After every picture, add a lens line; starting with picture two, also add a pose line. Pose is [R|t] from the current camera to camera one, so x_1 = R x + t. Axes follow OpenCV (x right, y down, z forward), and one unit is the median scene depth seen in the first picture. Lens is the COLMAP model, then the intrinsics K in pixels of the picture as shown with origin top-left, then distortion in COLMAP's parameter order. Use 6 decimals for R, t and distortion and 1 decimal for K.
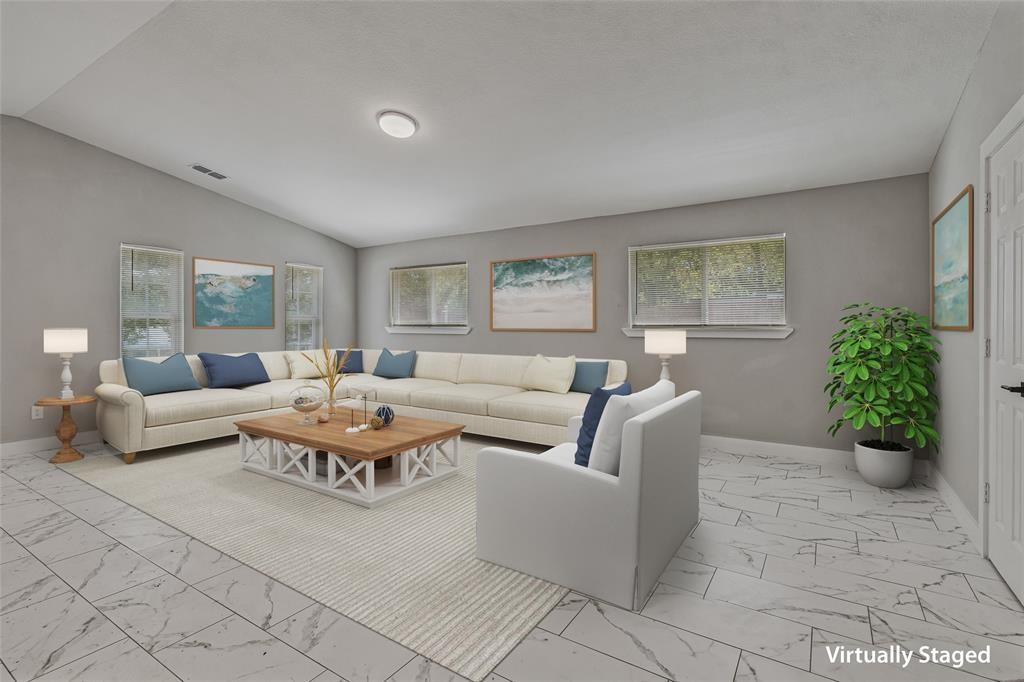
lens RADIAL K [[489.5, 0, 512.3], [0, 489.5, 326.4], [0, 0, 1]] dist [0.001323, 0.000211]
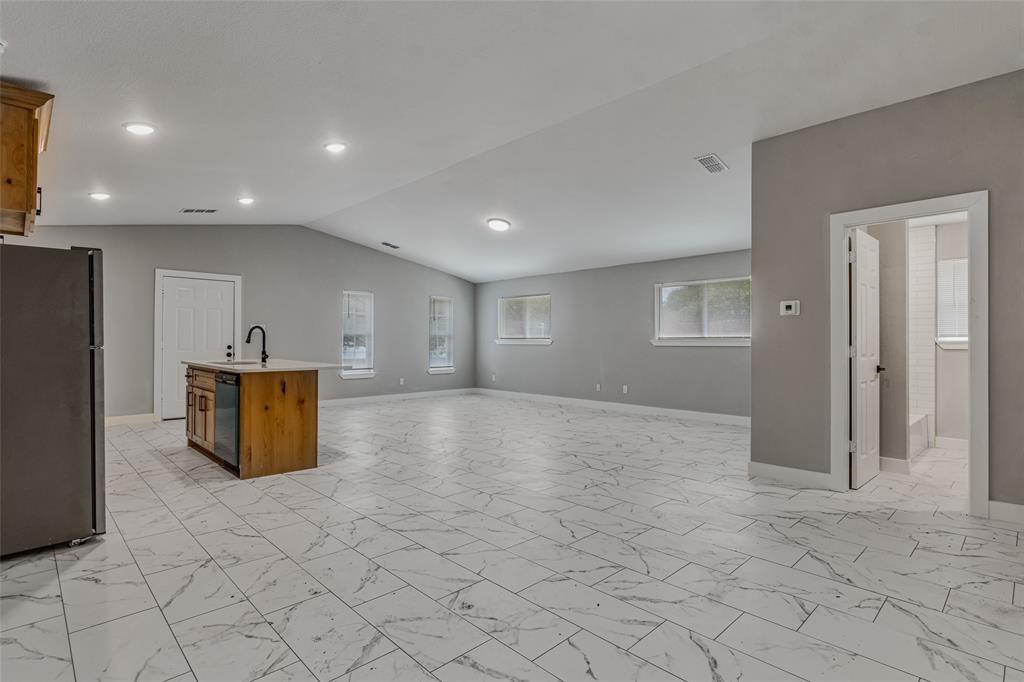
lens RADIAL K [[521.0, 0, 510.0], [0, 521.0, 337.3], [0, 0, 1]] dist [-0.000552, -0.000225]
pose [[0.972083, -0.003015, -0.234618, 0.183109], [0.000691, 0.999950, -0.009986, 0.011120], [0.234637, 0.009545, 0.972036, -0.610727]]
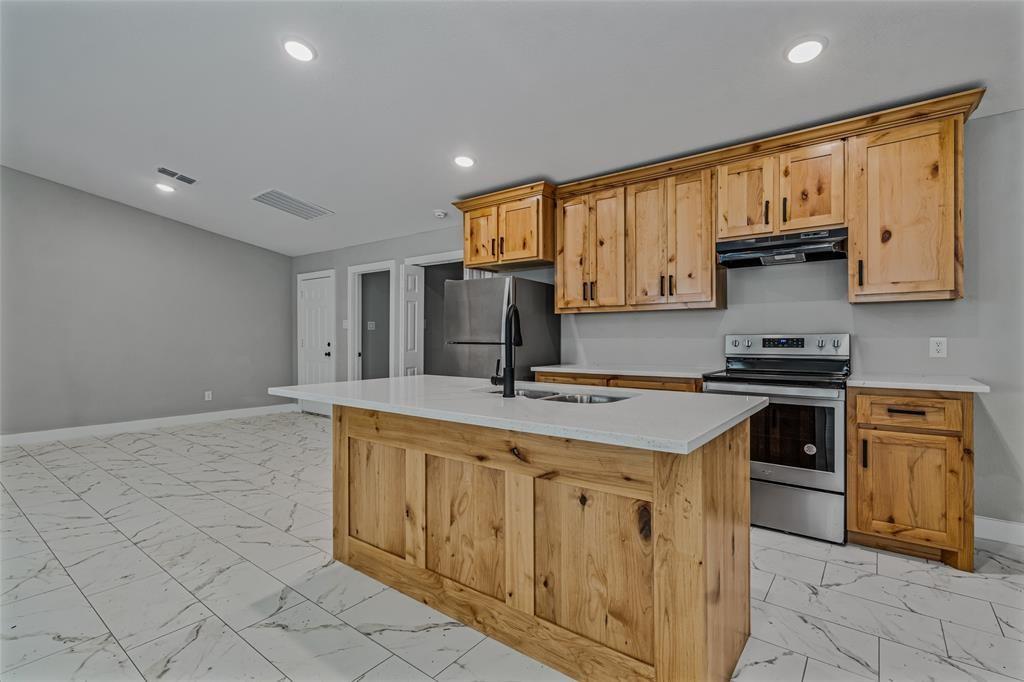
lens RADIAL K [[477.5, 0, 514.4], [0, 477.5, 334.7], [0, 0, 1]] dist [0.002857, 0.000304]
pose [[-0.996899, -0.003259, 0.078627, -0.590290], [-0.003165, 0.999994, 0.001320, 0.000793], [-0.078630, 0.001068, -0.996903, 0.685300]]
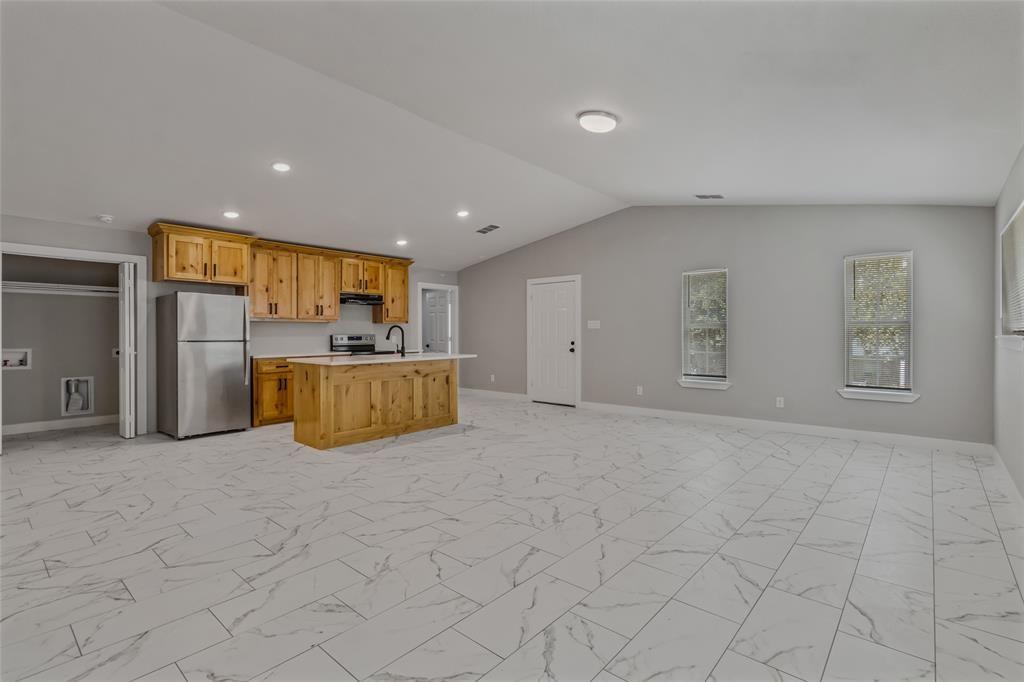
lens RADIAL K [[477.5, 0, 514.4], [0, 477.5, 334.7], [0, 0, 1]] dist [0.002857, 0.000304]
pose [[-0.139034, -0.003336, -0.990282, 0.525386], [-0.002107, 0.999993, -0.003073, 0.003224], [0.990285, 0.001659, -0.139040, 0.723829]]
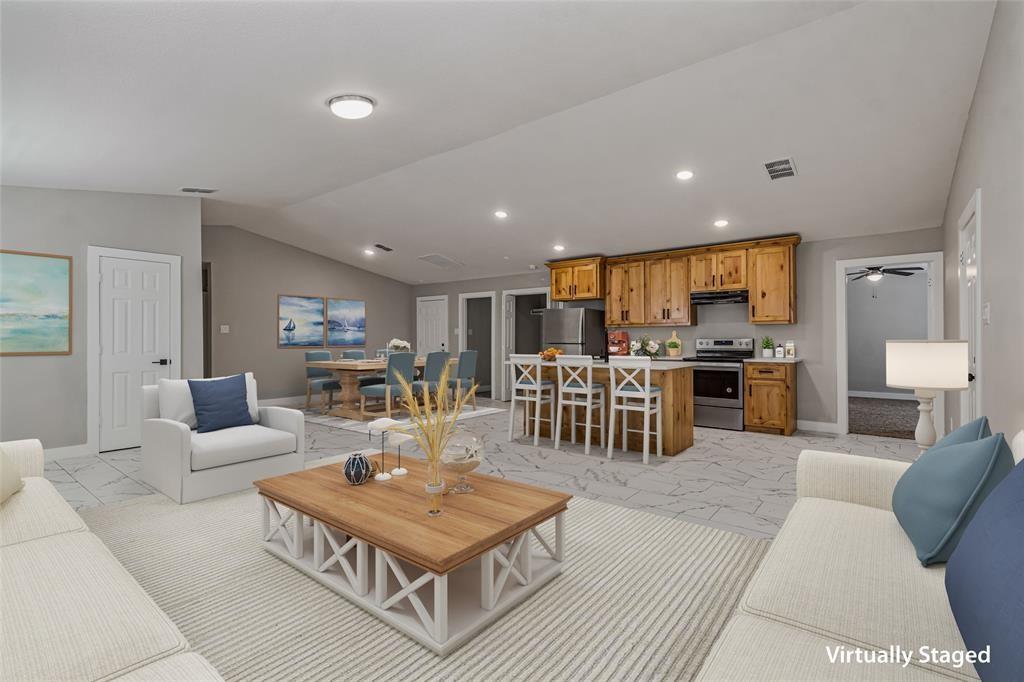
lens RADIAL K [[477.5, 0, 514.4], [0, 477.5, 334.7], [0, 0, 1]] dist [0.002857, 0.000304]
pose [[-0.995336, 0.000552, 0.096462, -0.456457], [0.000623, 1.000000, 0.000704, -0.012280], [-0.096462, 0.000761, -0.995336, 1.374480]]
